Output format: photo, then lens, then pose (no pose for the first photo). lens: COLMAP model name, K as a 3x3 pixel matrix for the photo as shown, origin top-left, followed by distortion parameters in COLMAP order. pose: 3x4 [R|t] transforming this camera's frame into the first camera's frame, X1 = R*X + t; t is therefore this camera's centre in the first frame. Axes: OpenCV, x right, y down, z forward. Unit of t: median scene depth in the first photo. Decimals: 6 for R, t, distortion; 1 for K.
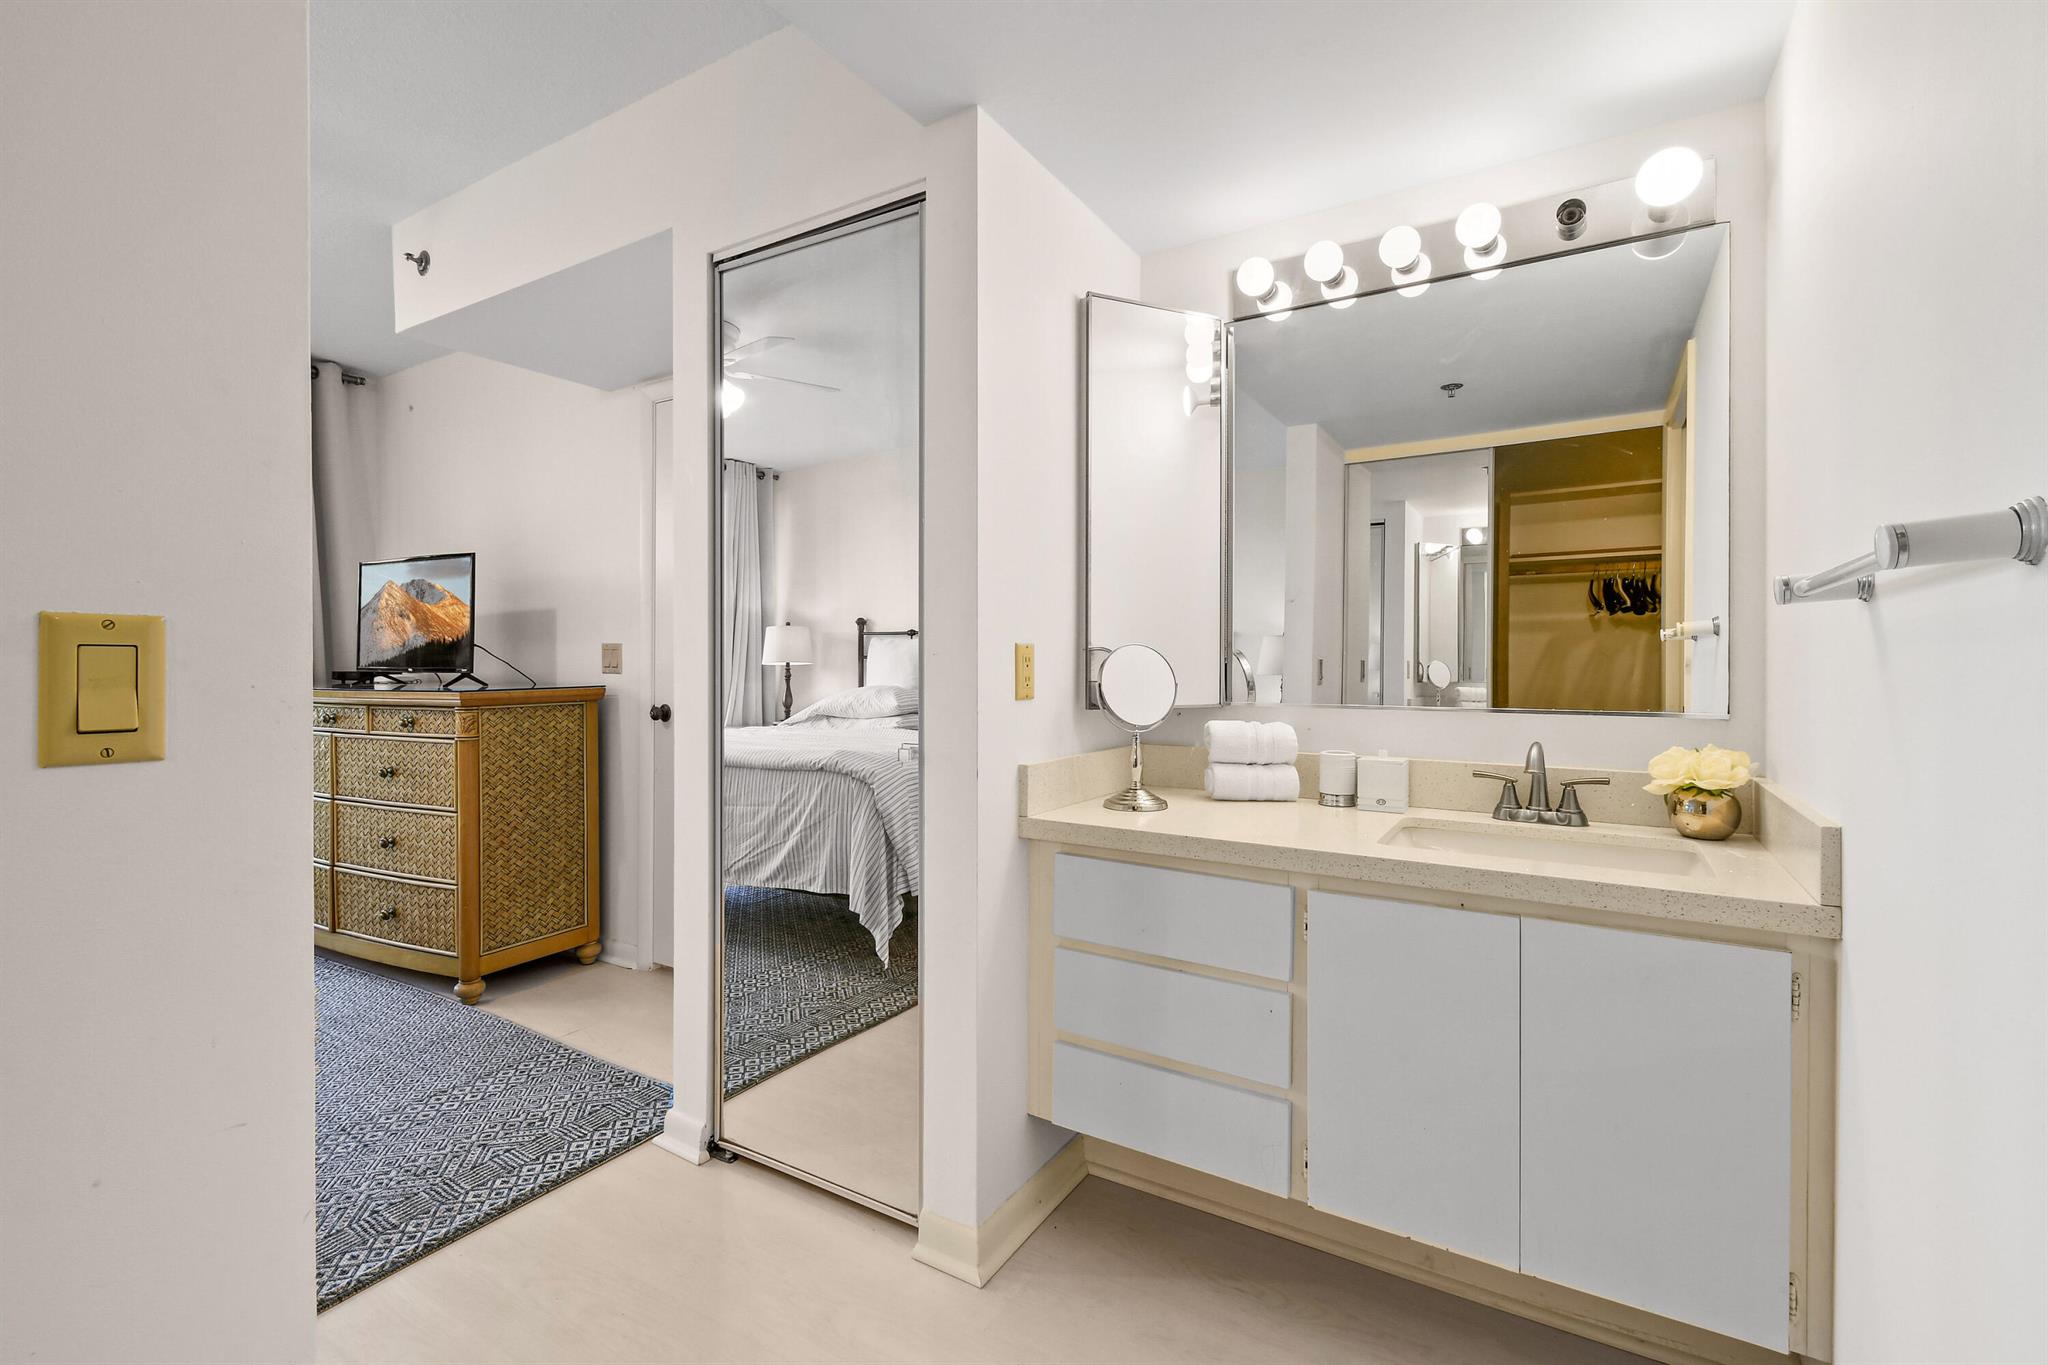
lens RADIAL K [[925.7, 0, 1030.0], [0, 925.7, 675.1], [0, 0, 1]] dist [0.011893, -0.006215]
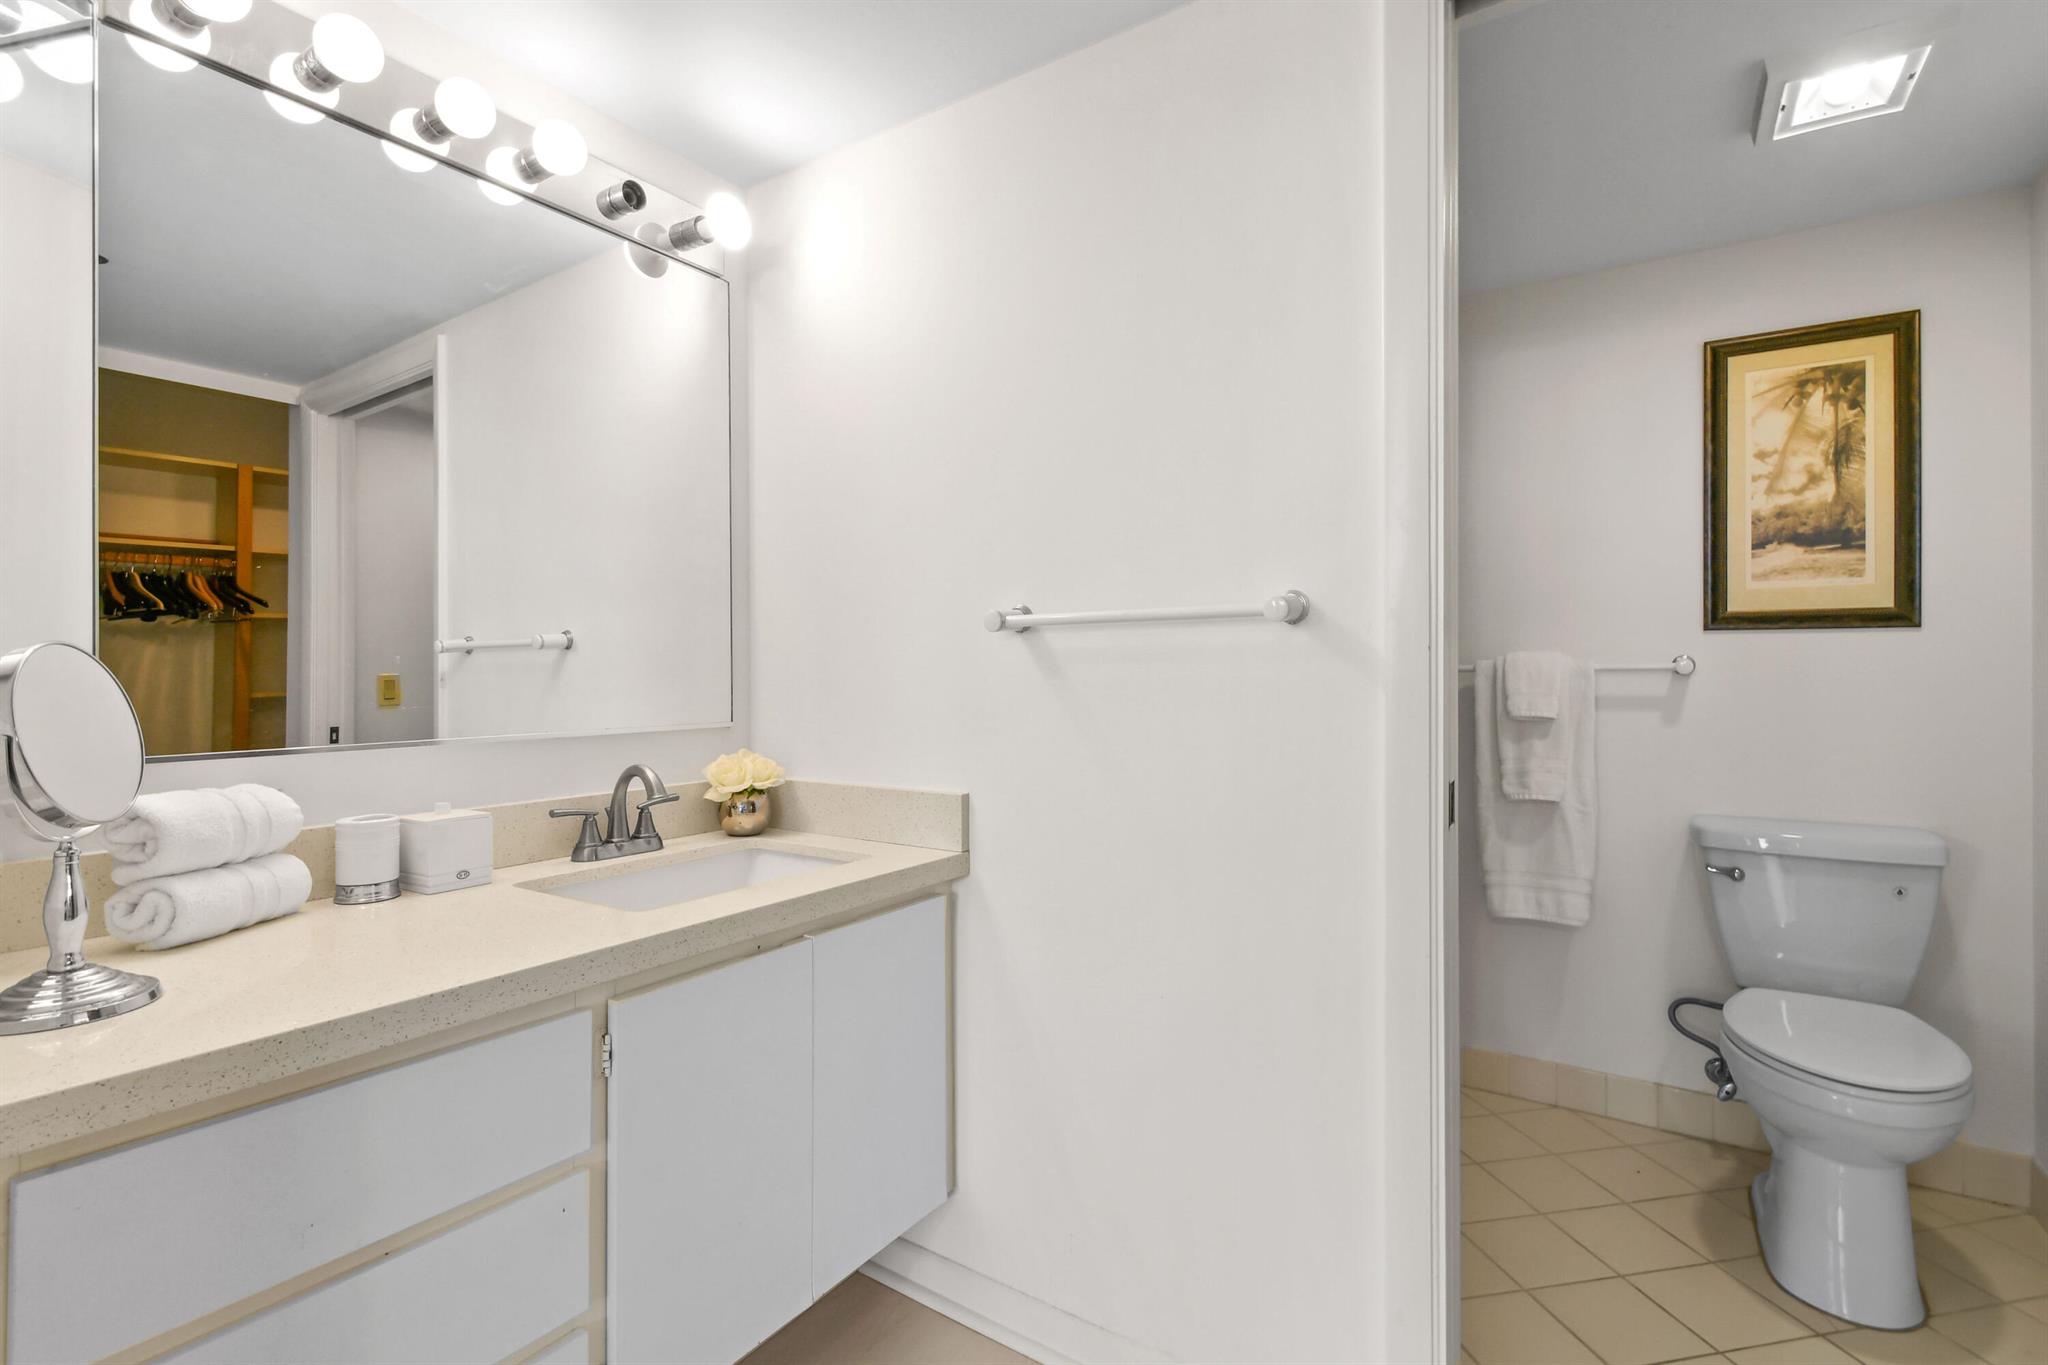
lens RADIAL K [[925.7, 0, 1029.7], [0, 925.7, 670.2], [0, 0, 1]] dist [0.011893, -0.006215]
pose [[0.047192, 0.001226, 0.998885, -0.331535], [0.020496, 0.999788, -0.002195, -0.010612], [-0.998676, 0.020577, 0.047157, 0.549533]]
